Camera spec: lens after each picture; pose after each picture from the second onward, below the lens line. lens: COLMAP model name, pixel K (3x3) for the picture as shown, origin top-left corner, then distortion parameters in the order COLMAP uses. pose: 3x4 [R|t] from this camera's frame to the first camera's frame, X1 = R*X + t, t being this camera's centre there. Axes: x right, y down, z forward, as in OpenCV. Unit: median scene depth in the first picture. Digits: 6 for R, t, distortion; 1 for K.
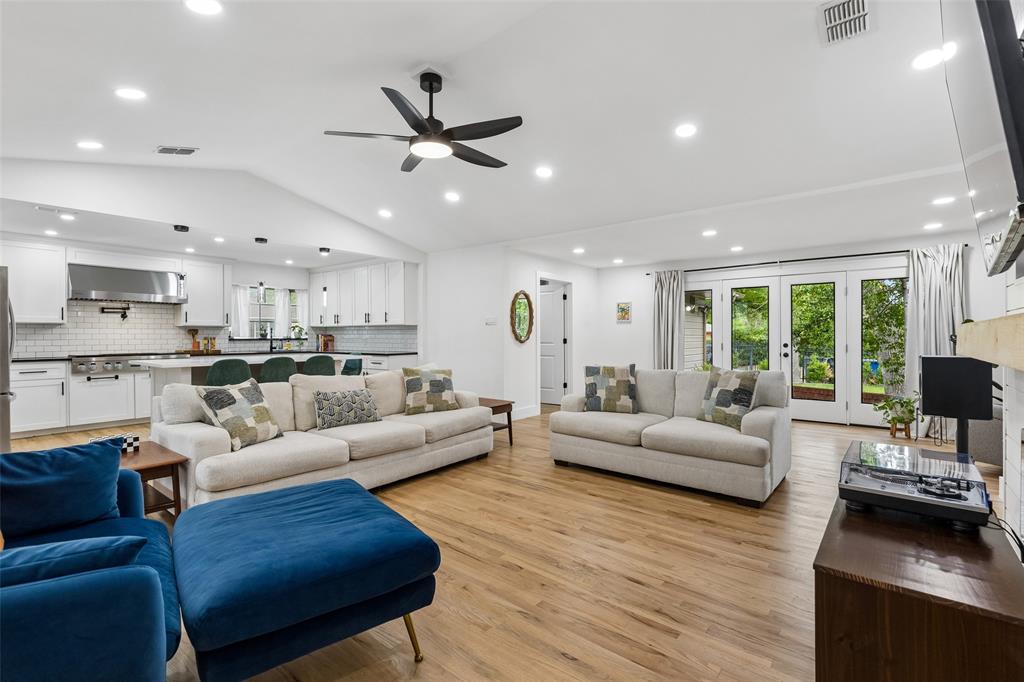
lens RADIAL K [[464.5, 0, 520.0], [0, 464.5, 337.0], [0, 0, 1]] dist [0.011809, -0.002450]
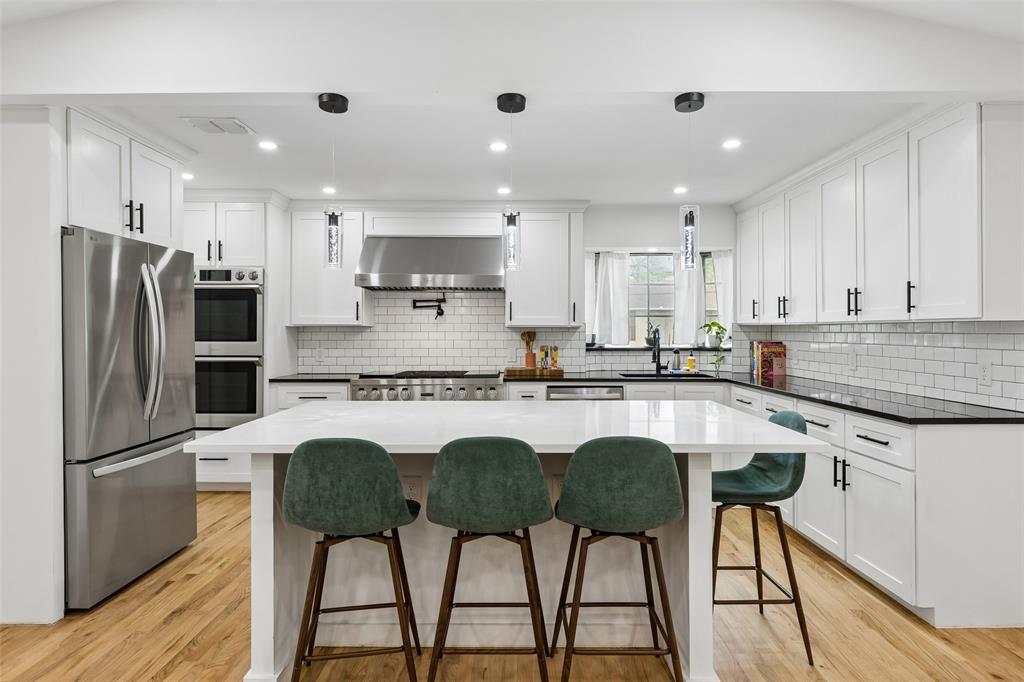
lens RADIAL K [[592.3, 0, 512.3], [0, 592.3, 331.7], [0, 0, 1]] dist [0.006058, -0.003756]
pose [[0.618465, 0.003283, -0.785805, -0.147713], [-0.003490, 0.999993, 0.001431, -0.019429], [0.785805, 0.001858, 0.618472, 0.578409]]
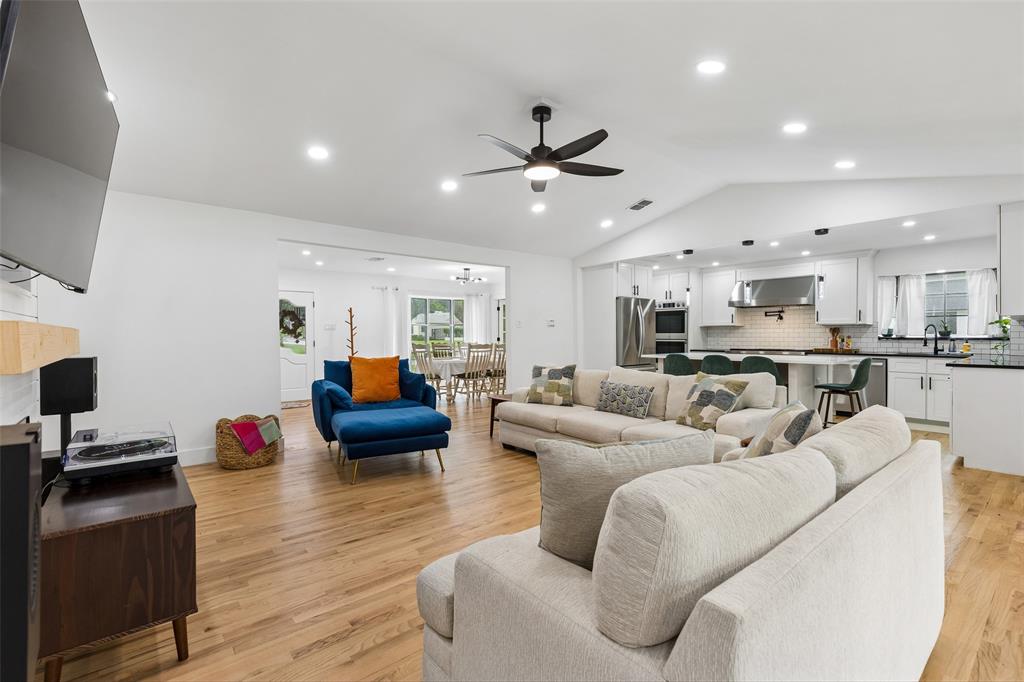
lens RADIAL K [[464.5, 0, 515.3], [0, 464.5, 339.2], [0, 0, 1]] dist [0.011809, -0.002450]
pose [[-0.195042, 0.011603, -0.980726, 0.462885], [-0.000436, 0.999929, 0.011917, -0.003936], [0.980795, 0.002752, -0.195023, 0.568386]]
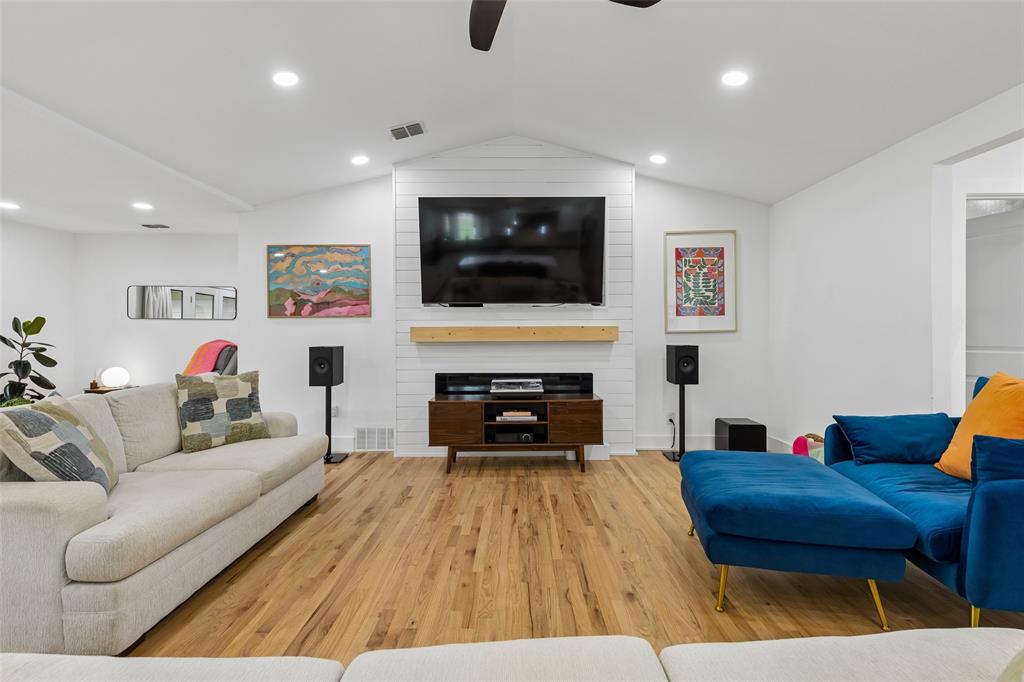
lens RADIAL K [[464.5, 0, 515.1], [0, 464.5, 336.2], [0, 0, 1]] dist [0.011809, -0.002450]
pose [[-0.627411, 0.001442, 0.778687, -0.278699], [0.007259, 0.999966, 0.003998, 0.003244], [-0.778655, 0.008161, -0.627400, 0.638195]]
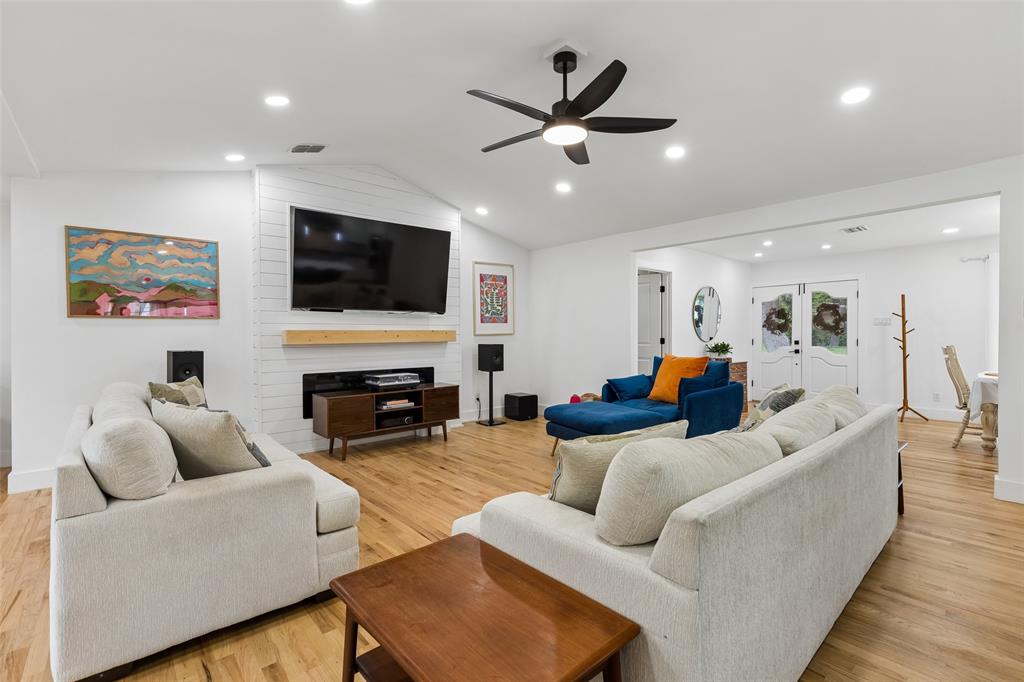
lens RADIAL K [[464.5, 0, 517.6], [0, 464.5, 338.1], [0, 0, 1]] dist [0.011809, -0.002450]
pose [[-0.985049, 0.002861, 0.172250, -0.125198], [0.005269, 0.999895, 0.013526, -0.004034], [-0.172193, 0.014232, -0.984960, 0.950259]]
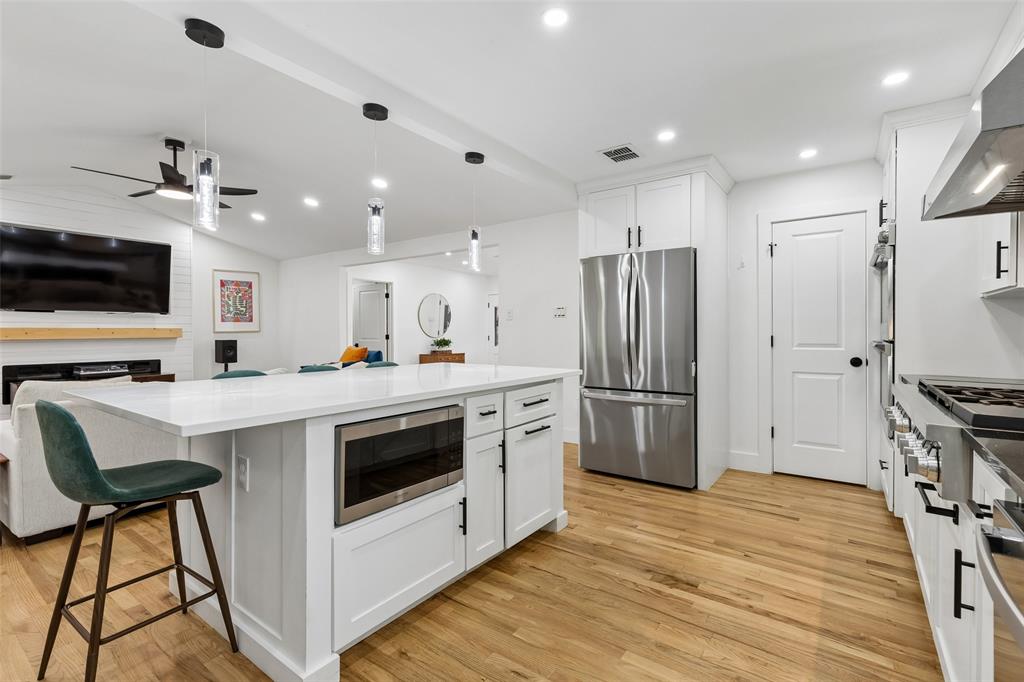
lens RADIAL K [[464.5, 0, 517.8], [0, 464.5, 331.0], [0, 0, 1]] dist [0.011809, -0.002450]
pose [[-0.998411, 0.005278, -0.056102, -0.542939], [0.005129, 0.999983, 0.002792, -0.000067], [0.056116, 0.002500, -0.998421, 1.185096]]
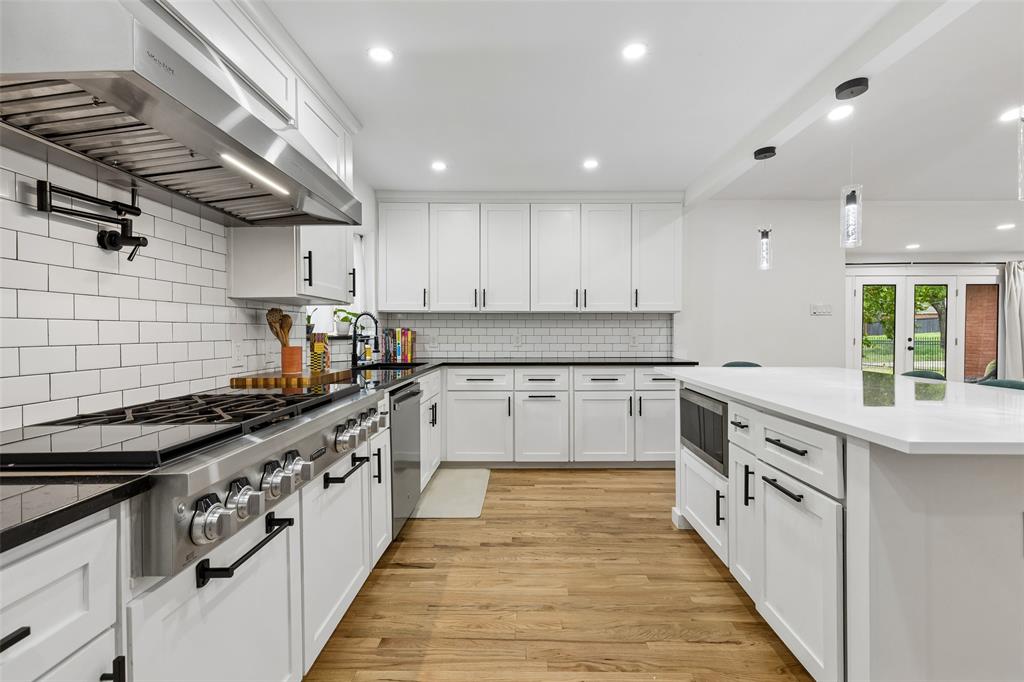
lens RADIAL K [[464.5, 0, 519.8], [0, 464.5, 332.8], [0, 0, 1]] dist [0.011809, -0.002450]
pose [[0.784824, -0.001811, 0.619717, -0.836074], [0.000982, 0.999998, 0.001679, -0.000684], [-0.619718, -0.000709, 0.784824, 0.706443]]
